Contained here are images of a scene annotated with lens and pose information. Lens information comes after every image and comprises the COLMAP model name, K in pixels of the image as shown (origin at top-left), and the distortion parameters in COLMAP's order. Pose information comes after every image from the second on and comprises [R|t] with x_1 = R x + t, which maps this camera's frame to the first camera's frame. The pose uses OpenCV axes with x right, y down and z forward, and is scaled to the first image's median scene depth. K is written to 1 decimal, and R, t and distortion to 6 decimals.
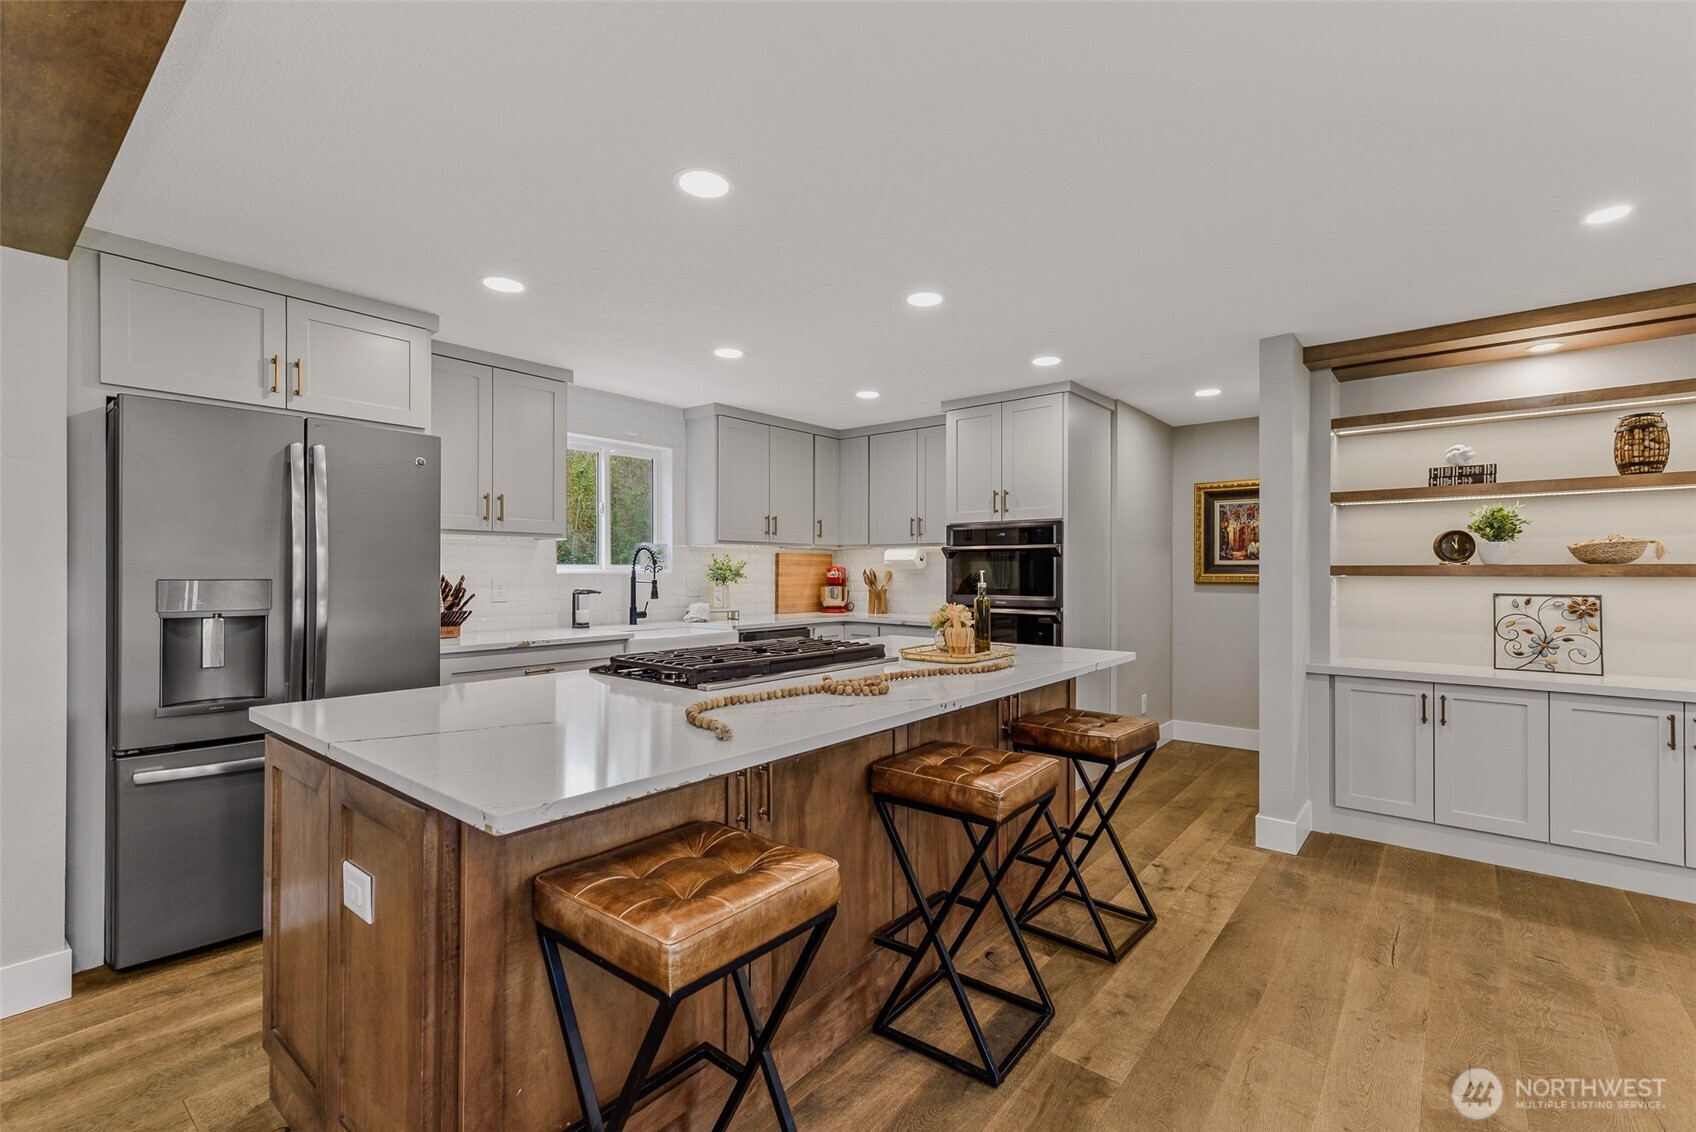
lens RADIAL K [[740.7, 0, 852.7], [0, 740.7, 572.0], [0, 0, 1]] dist [0.011862, -0.000044]
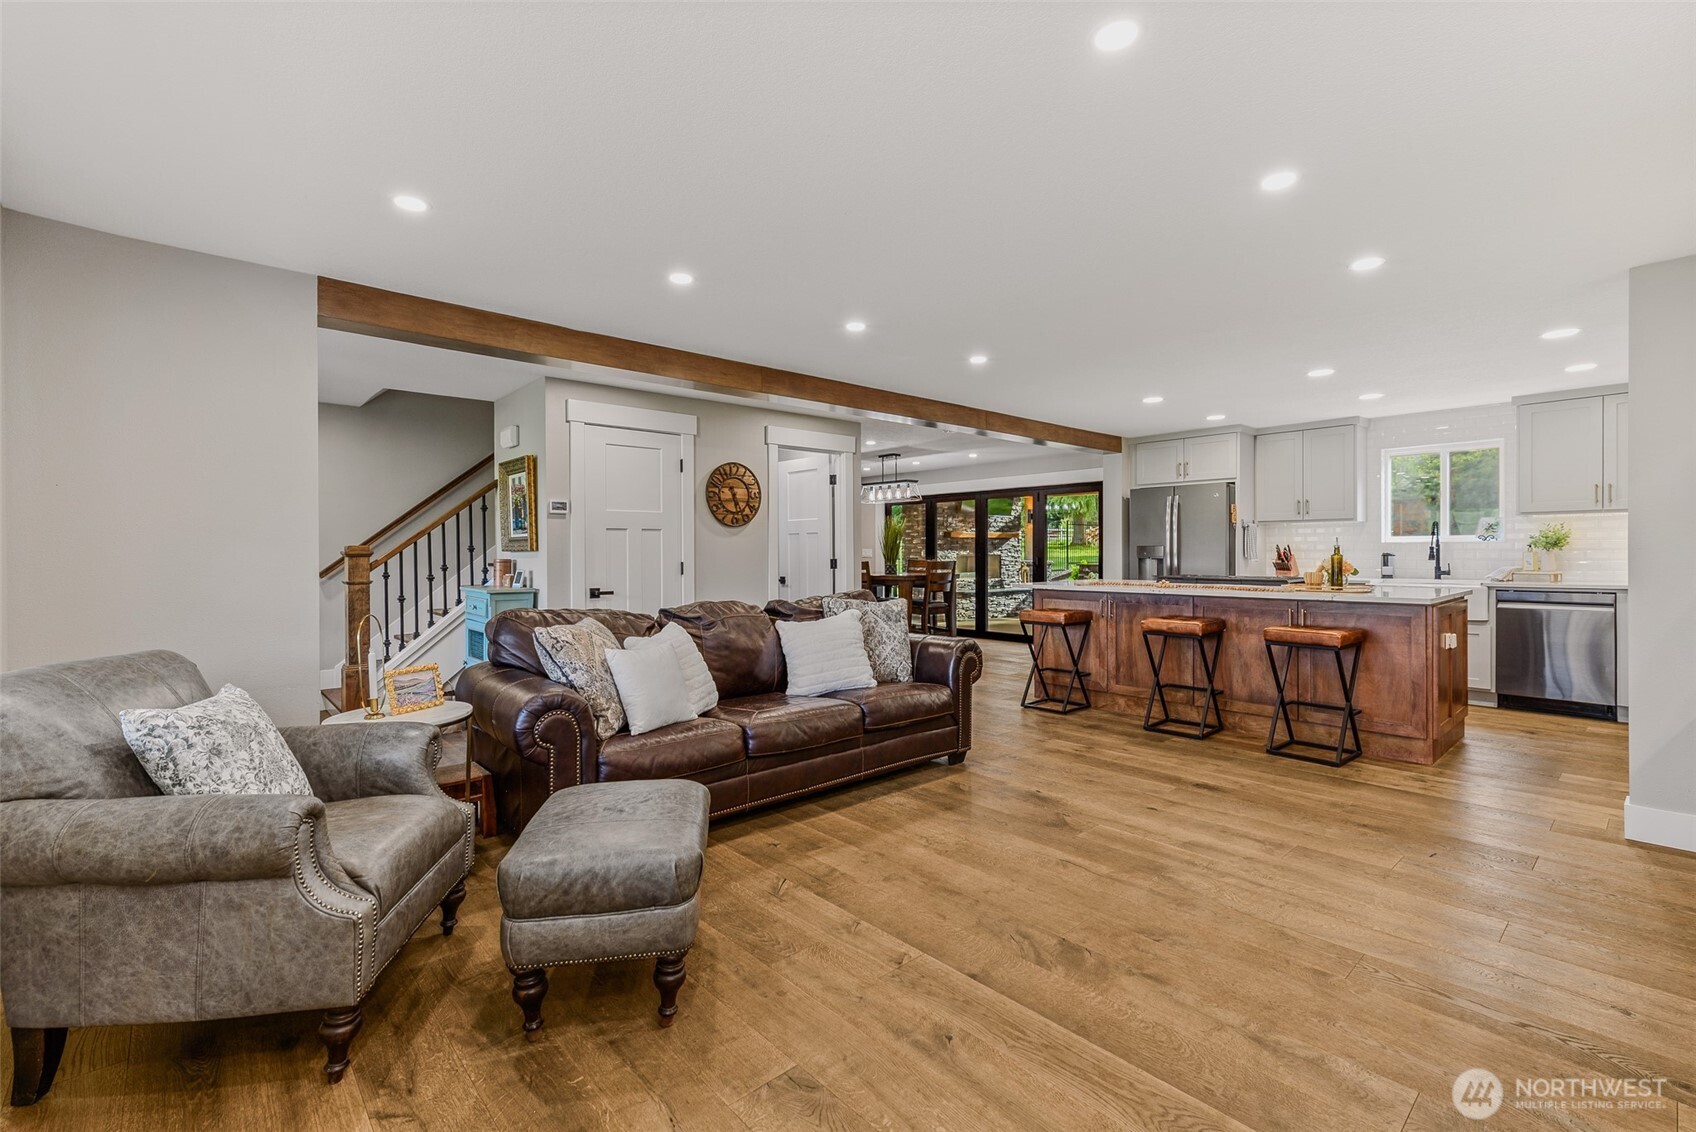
lens RADIAL K [[732.2, 0, 851.0], [0, 732.2, 561.4], [0, 0, 1]] dist [0.010333, -0.000225]
pose [[-0.156493, 0.012747, -0.987597, 1.623045], [0.004061, 0.999917, 0.012262, 0.022715], [0.987671, -0.002092, -0.156531, 0.197528]]
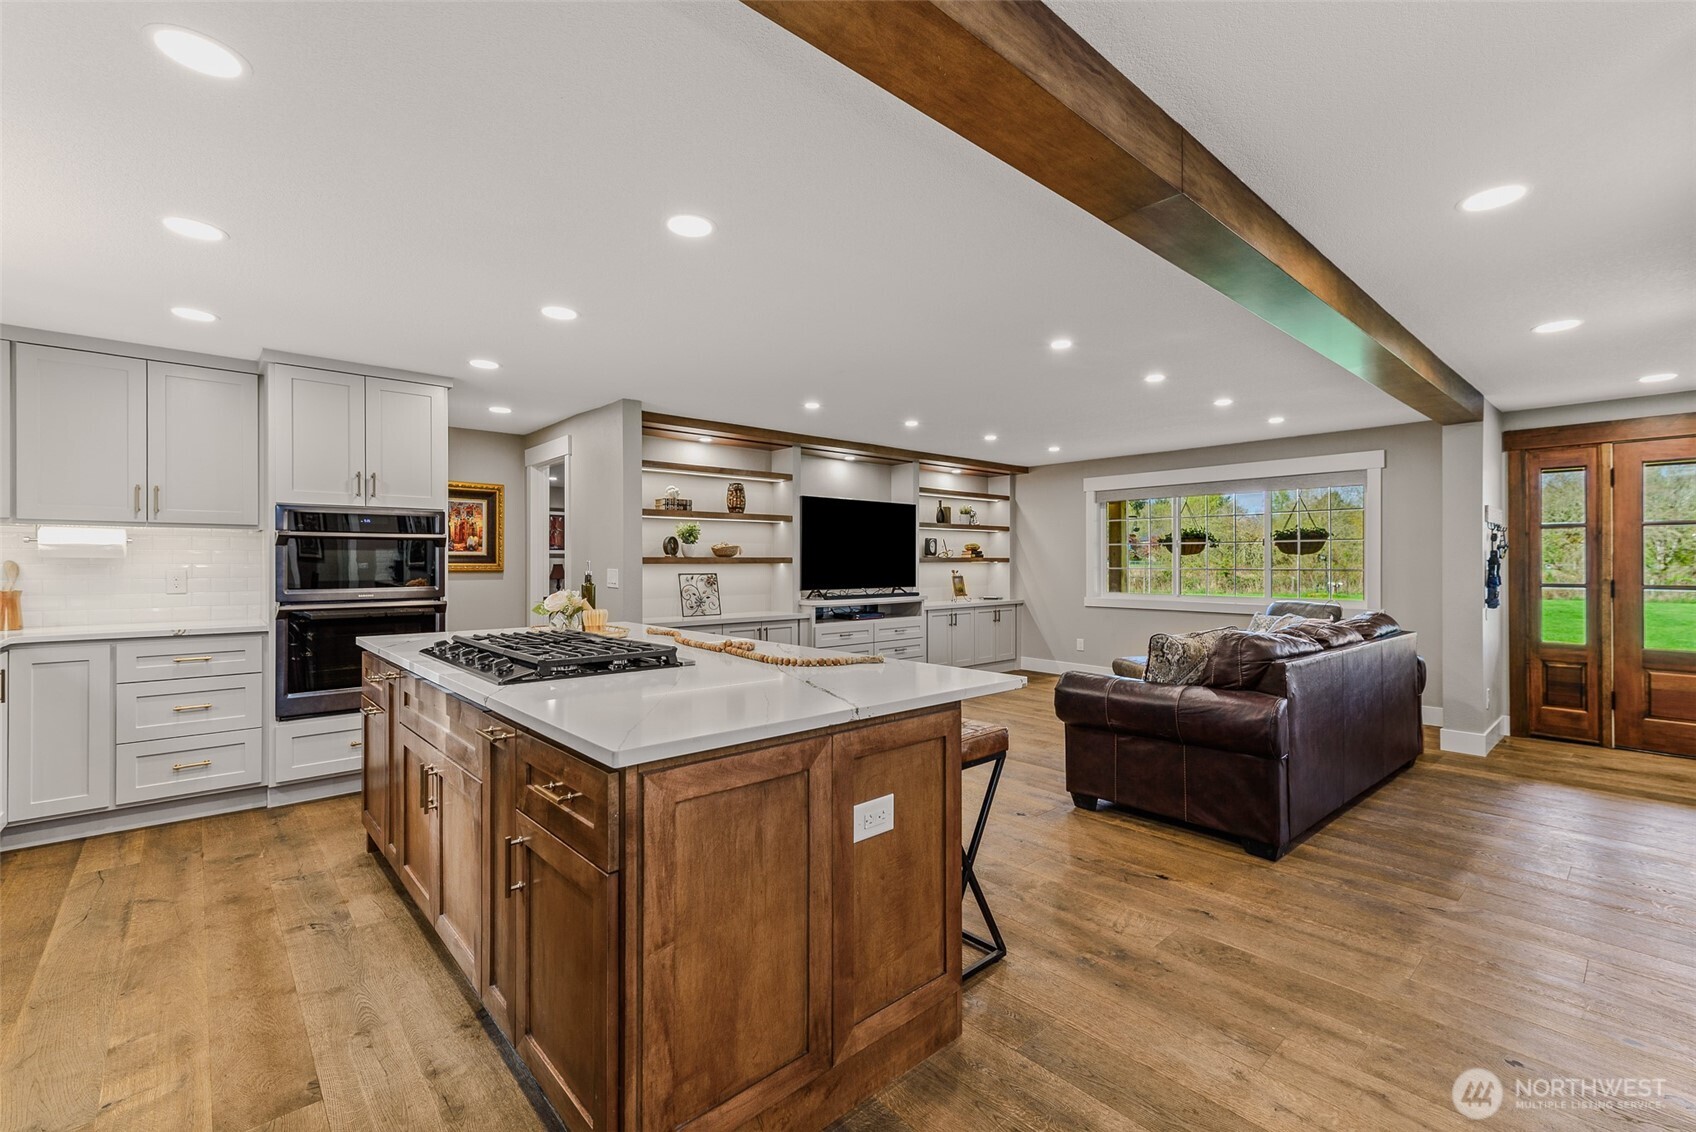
lens RADIAL K [[732.2, 0, 851.0], [0, 732.2, 561.4], [0, 0, 1]] dist [0.010333, -0.000225]
pose [[0.155966, -0.000731, 0.987762, -0.787837], [0.001467, 0.999999, 0.000508, 0.000012], [-0.987761, 0.001370, 0.155967, 0.353840]]
